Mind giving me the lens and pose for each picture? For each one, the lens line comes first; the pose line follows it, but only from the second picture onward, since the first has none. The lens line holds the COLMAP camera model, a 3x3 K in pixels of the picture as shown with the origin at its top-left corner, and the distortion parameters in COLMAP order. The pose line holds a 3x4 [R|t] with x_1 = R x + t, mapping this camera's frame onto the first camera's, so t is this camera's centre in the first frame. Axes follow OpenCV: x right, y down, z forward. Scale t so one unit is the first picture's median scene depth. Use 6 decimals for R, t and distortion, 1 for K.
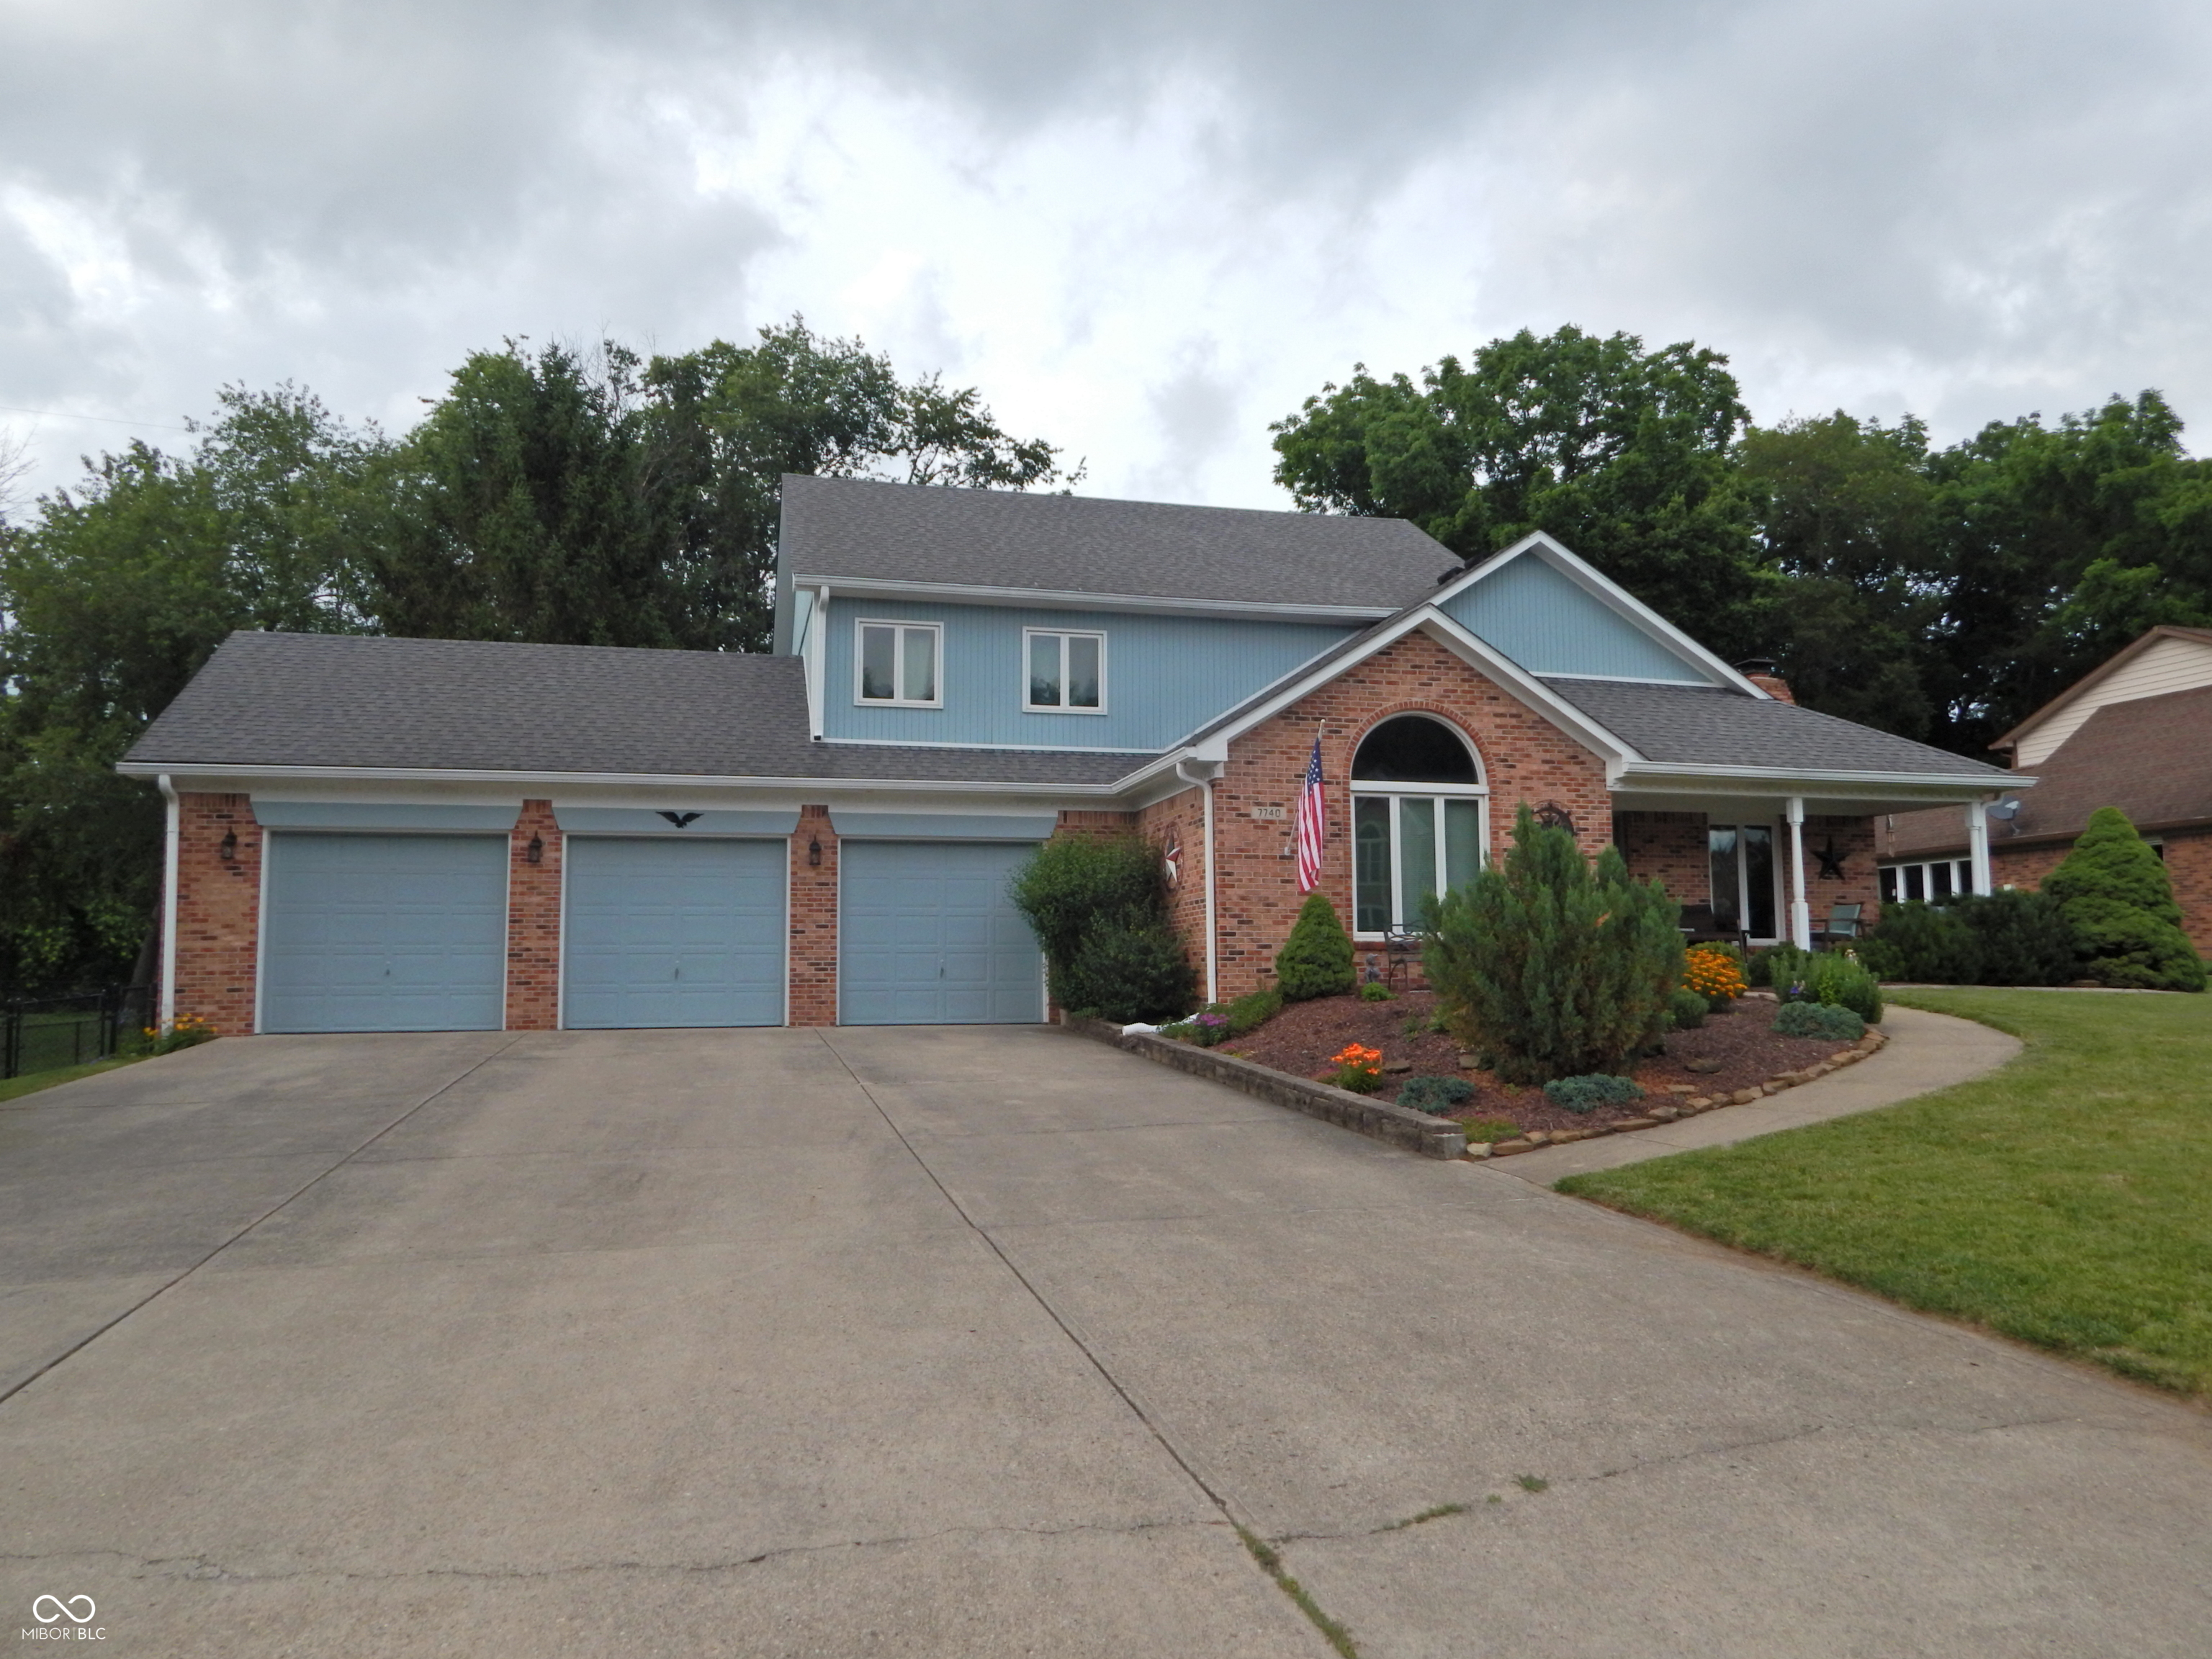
lens RADIAL K [[1528.1, 0, 1096.4], [0, 1528.1, 825.0], [0, 0, 1]] dist [-0.006166, -0.011924]
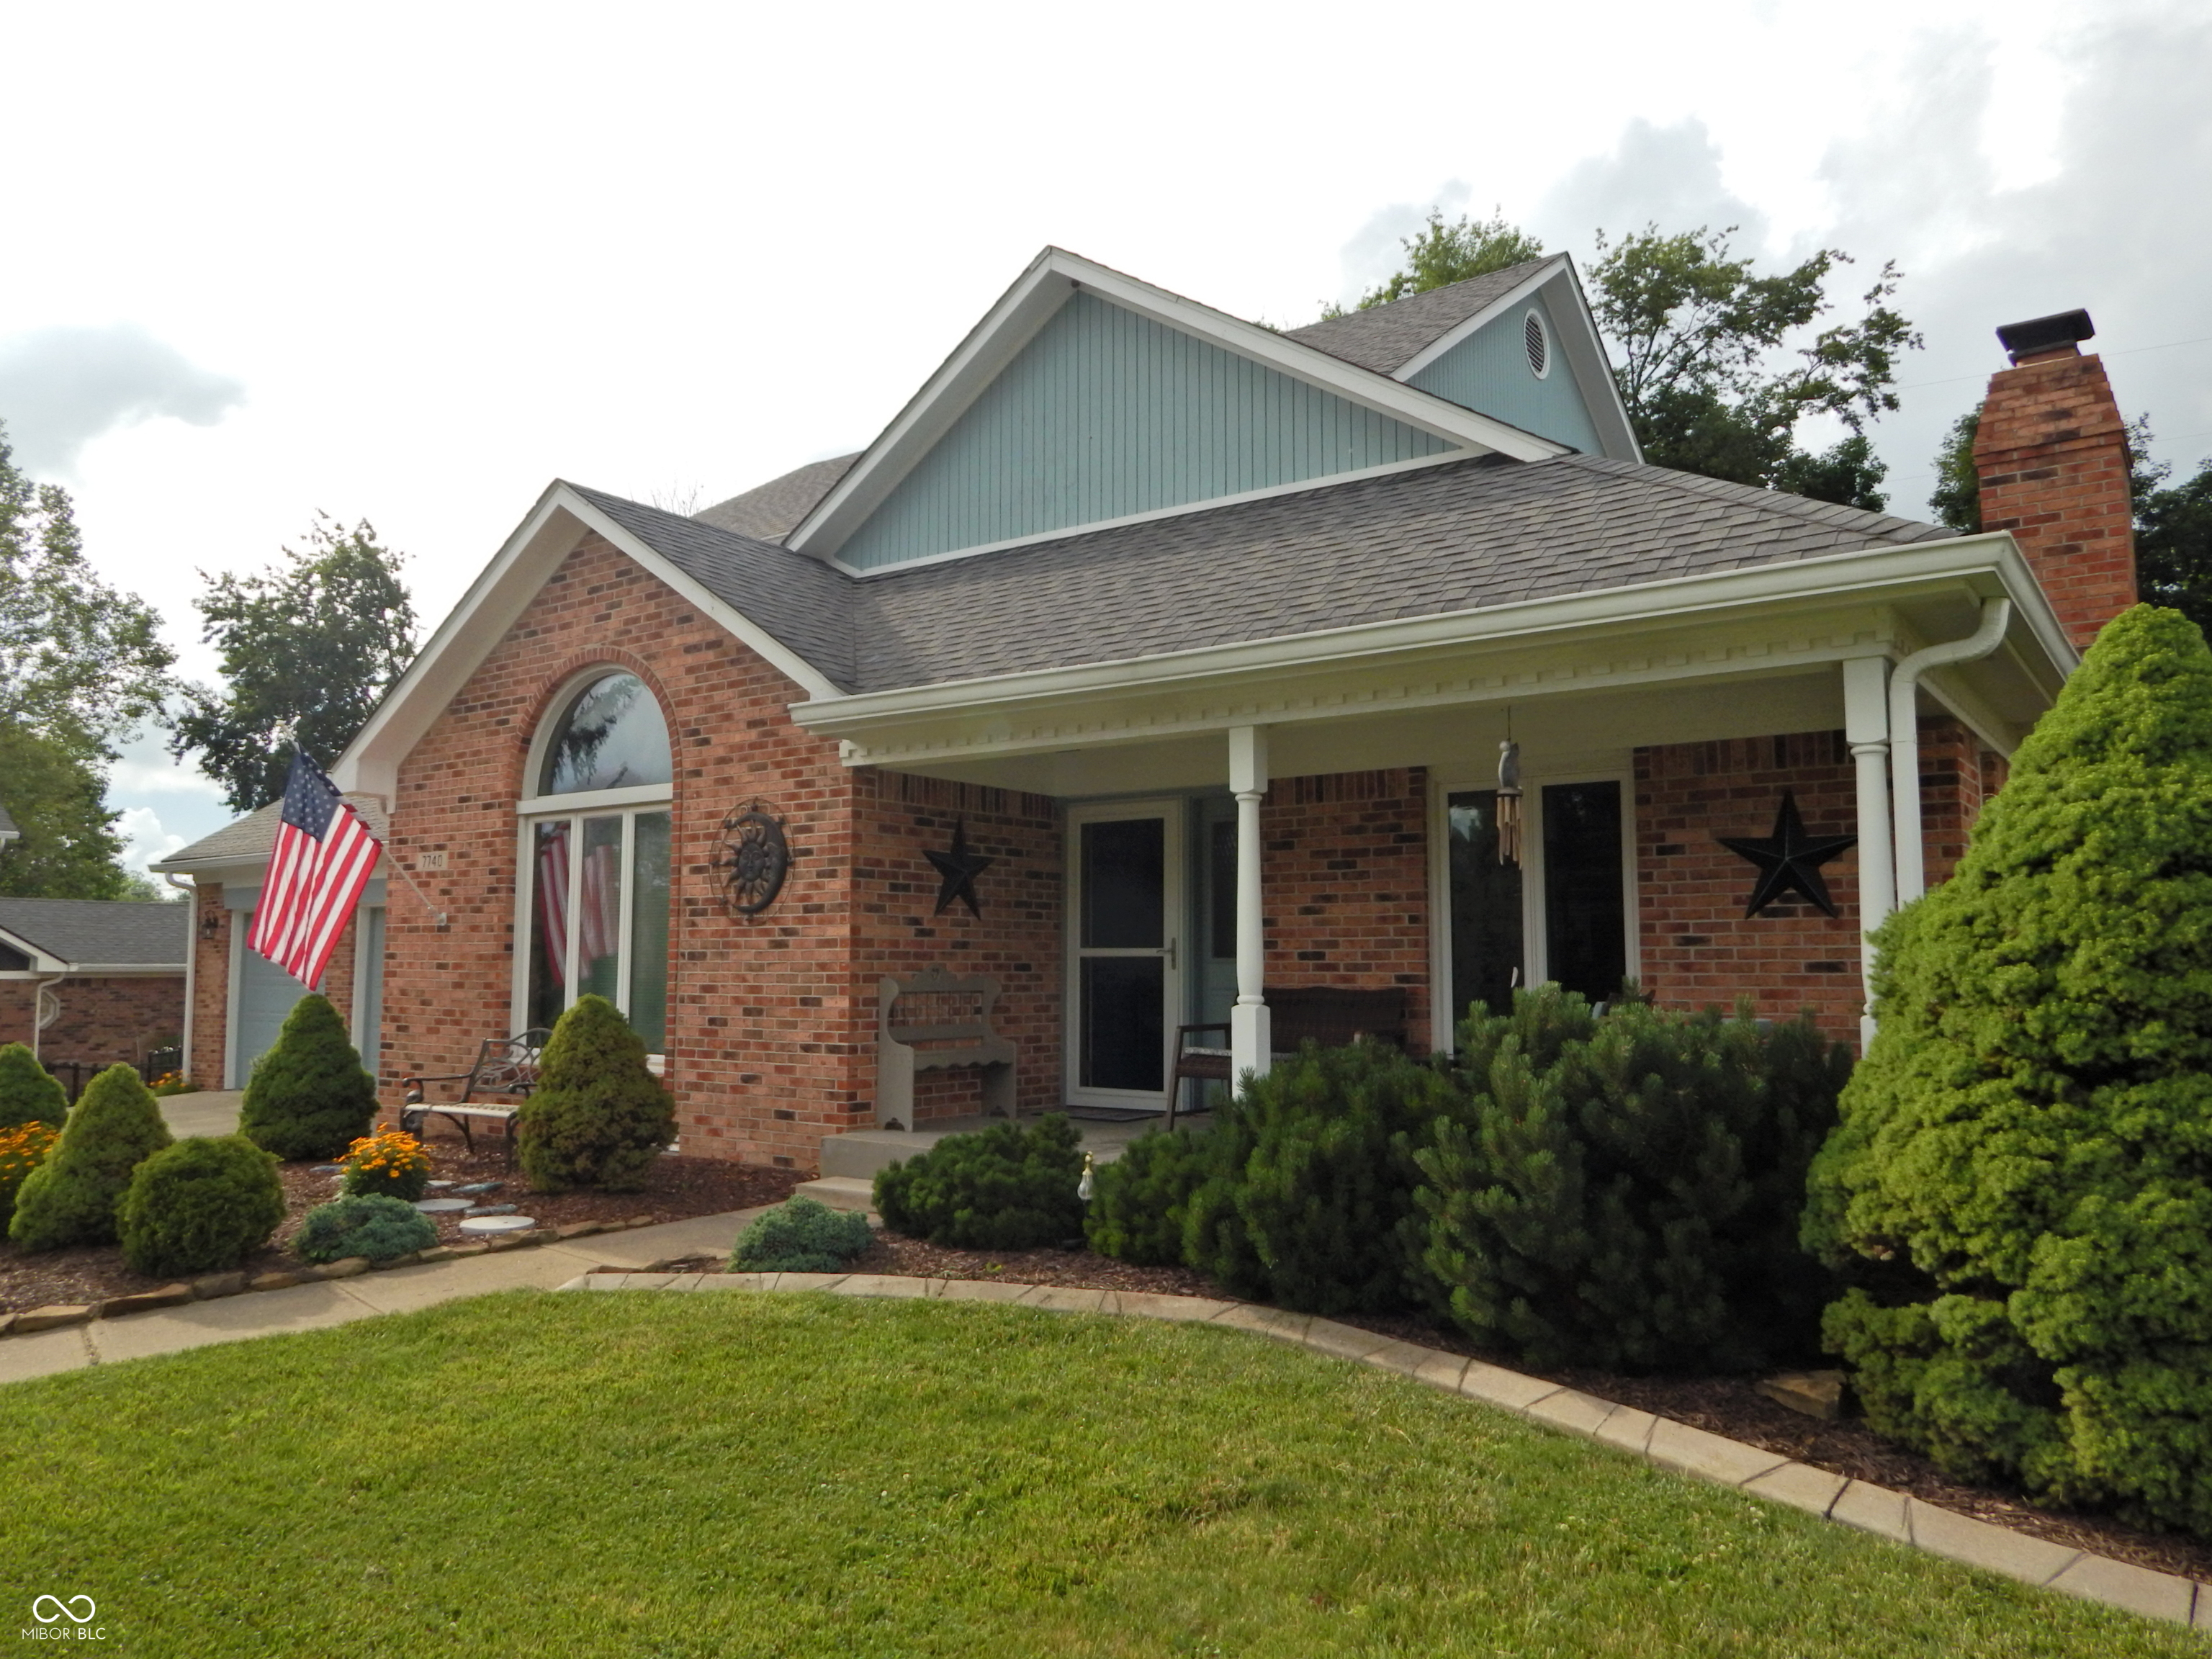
lens RADIAL K [[1528.1, 0, 1107.6], [0, 1528.1, 834.7], [0, 0, 1]] dist [-0.006166, -0.011924]
pose [[0.634489, -0.061264, -0.770500, 0.671301], [0.074130, 0.997082, -0.018236, 0.011903], [0.769369, -0.045547, 0.637179, 0.674708]]
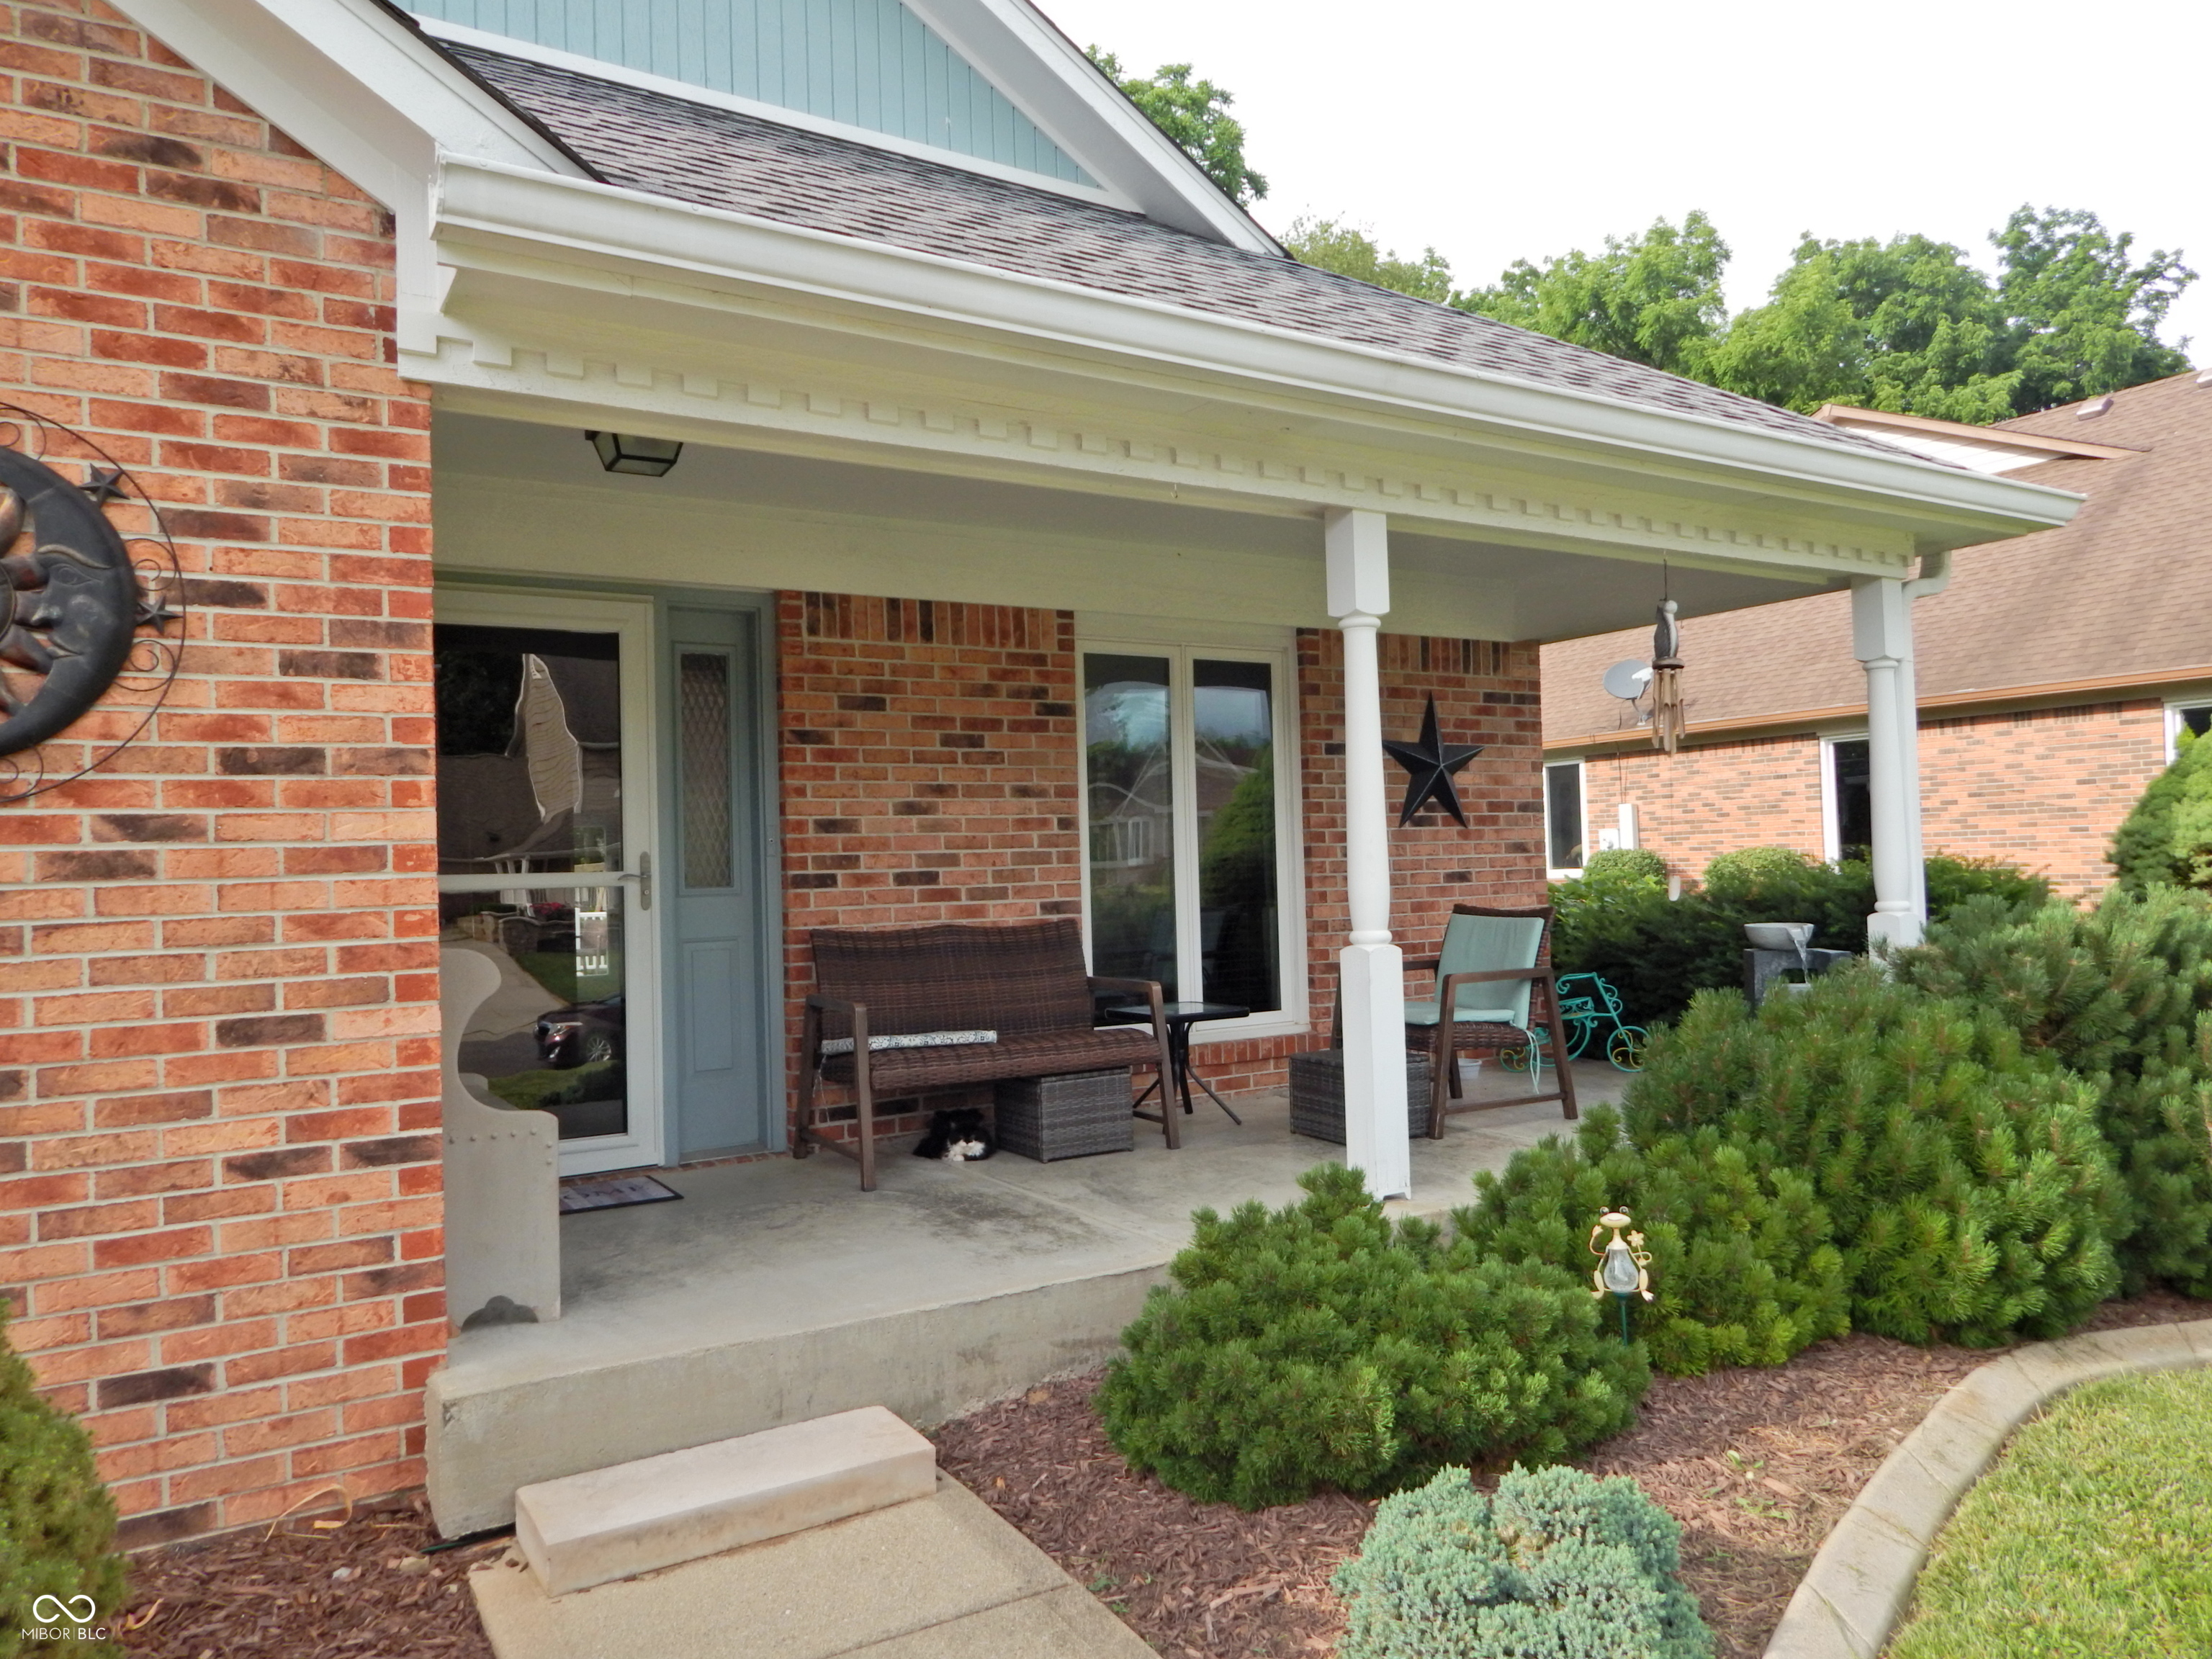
lens RADIAL K [[1528.1, 0, 1114.7], [0, 1528.1, 829.1], [0, 0, 1]] dist [-0.006166, -0.011924]
pose [[0.952434, -0.014015, 0.304424, 0.319320], [-0.006005, 0.997885, 0.064731, 0.015250], [-0.304687, -0.063480, 0.950335, 0.717865]]
